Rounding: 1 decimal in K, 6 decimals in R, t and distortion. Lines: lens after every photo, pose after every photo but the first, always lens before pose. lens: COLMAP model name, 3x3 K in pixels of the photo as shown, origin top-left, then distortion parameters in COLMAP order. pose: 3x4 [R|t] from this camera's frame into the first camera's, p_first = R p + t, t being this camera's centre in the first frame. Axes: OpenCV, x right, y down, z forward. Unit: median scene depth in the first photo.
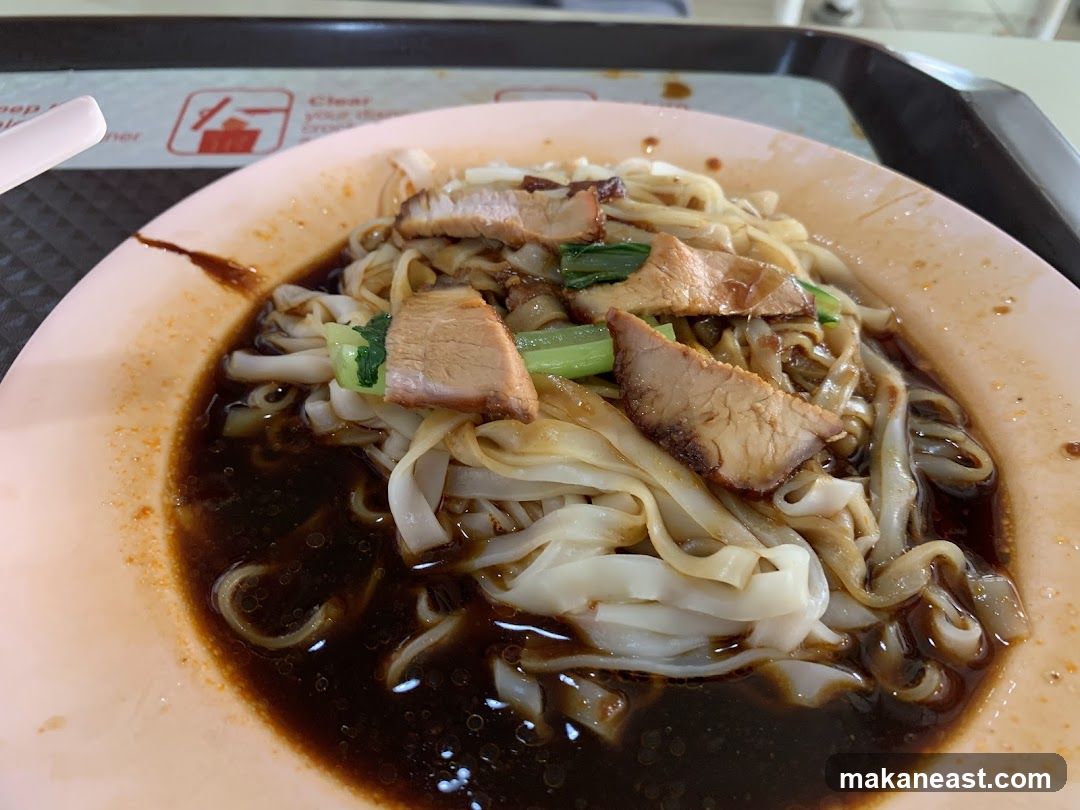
lens RADIAL K [[826.9, 0, 540.0], [0, 826.9, 405.0], [0, 0, 1]] dist [-0.040016, -0.003545]
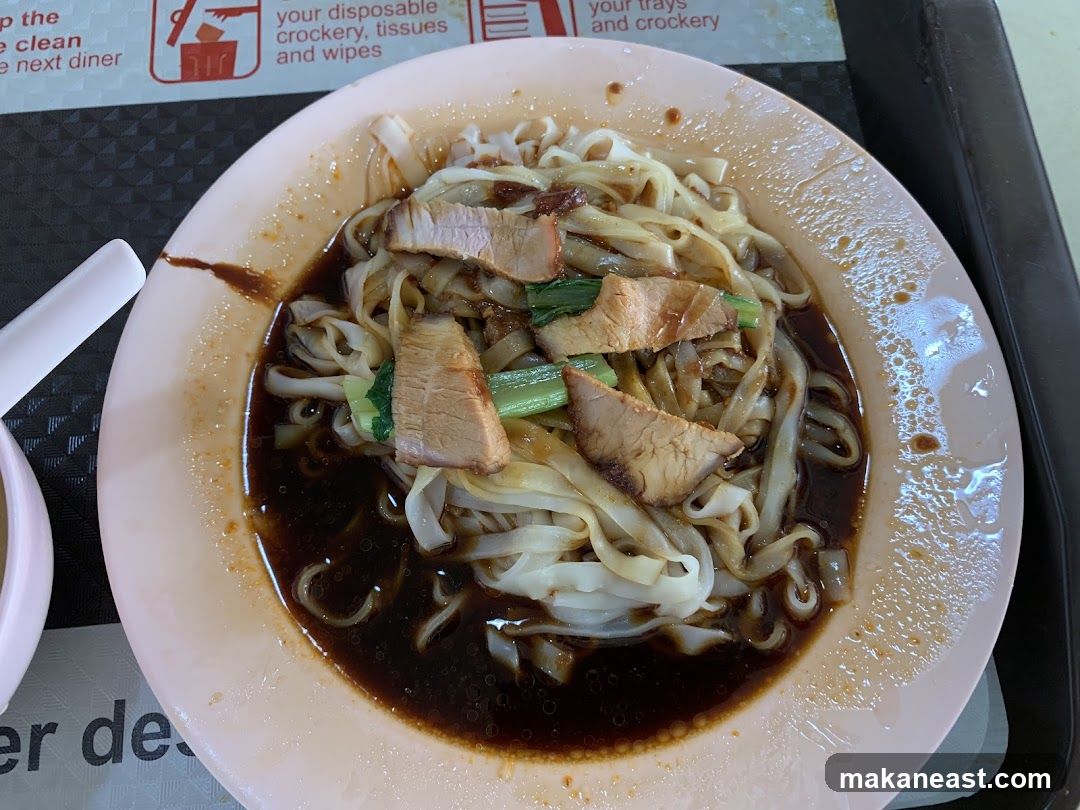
lens RADIAL K [[826.9, 0, 540.0], [0, 826.9, 405.0], [0, 0, 1]] dist [-0.040016, -0.003545]
pose [[0.999513, -0.029328, -0.010683, 0.060347], [0.031153, 0.916037, 0.399883, -0.582221], [-0.001941, -0.400021, 0.916504, -0.195567]]
